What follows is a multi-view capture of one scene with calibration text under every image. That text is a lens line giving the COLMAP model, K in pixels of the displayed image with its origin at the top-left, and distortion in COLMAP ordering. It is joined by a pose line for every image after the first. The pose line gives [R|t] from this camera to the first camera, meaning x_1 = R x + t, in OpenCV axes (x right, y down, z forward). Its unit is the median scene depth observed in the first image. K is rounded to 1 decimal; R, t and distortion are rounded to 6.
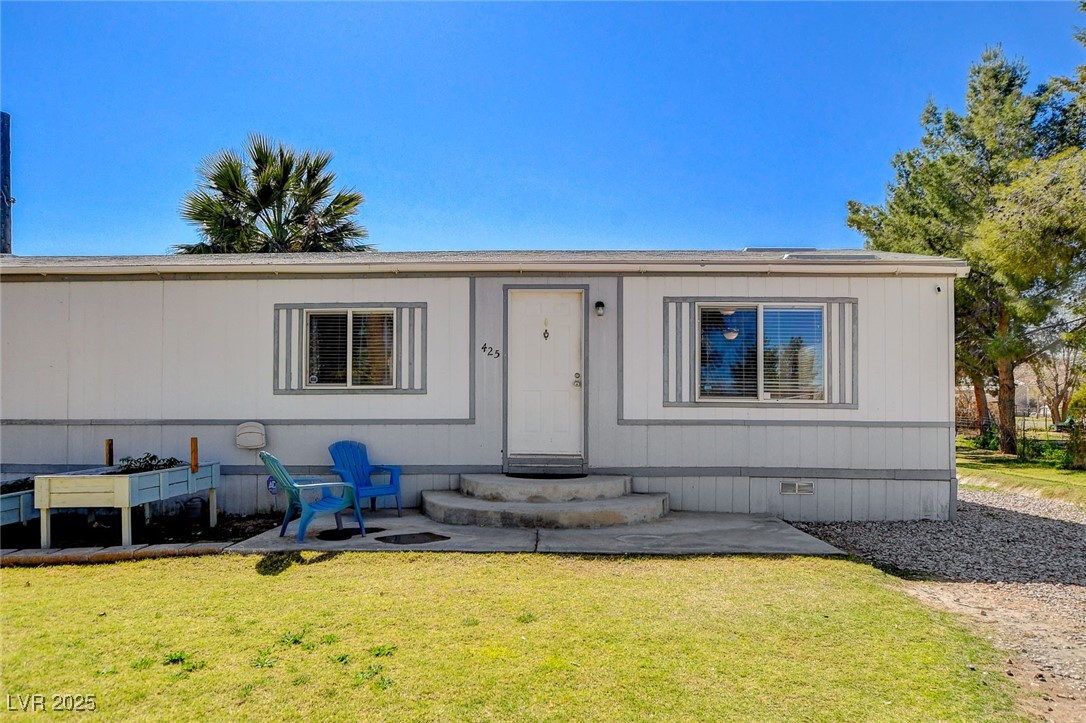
lens RADIAL K [[766.5, 0, 538.9], [0, 766.5, 371.0], [0, 0, 1]] dist [0.002447, -0.000648]
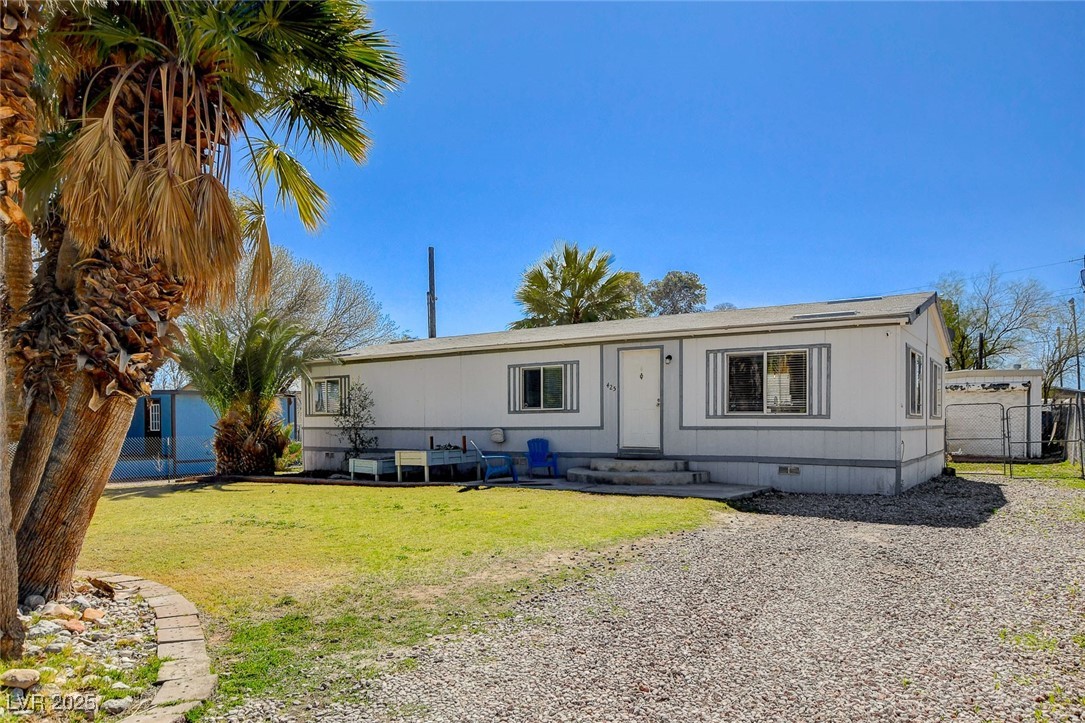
lens RADIAL K [[732.5, 0, 556.2], [0, 732.5, 405.9], [0, 0, 1]] dist [-0.001463, 0.000610]
pose [[0.863775, -0.017928, -0.503558, 0.665462], [0.027430, 0.999558, 0.011466, -0.005983], [0.503130, -0.023717, 0.863885, -0.489380]]
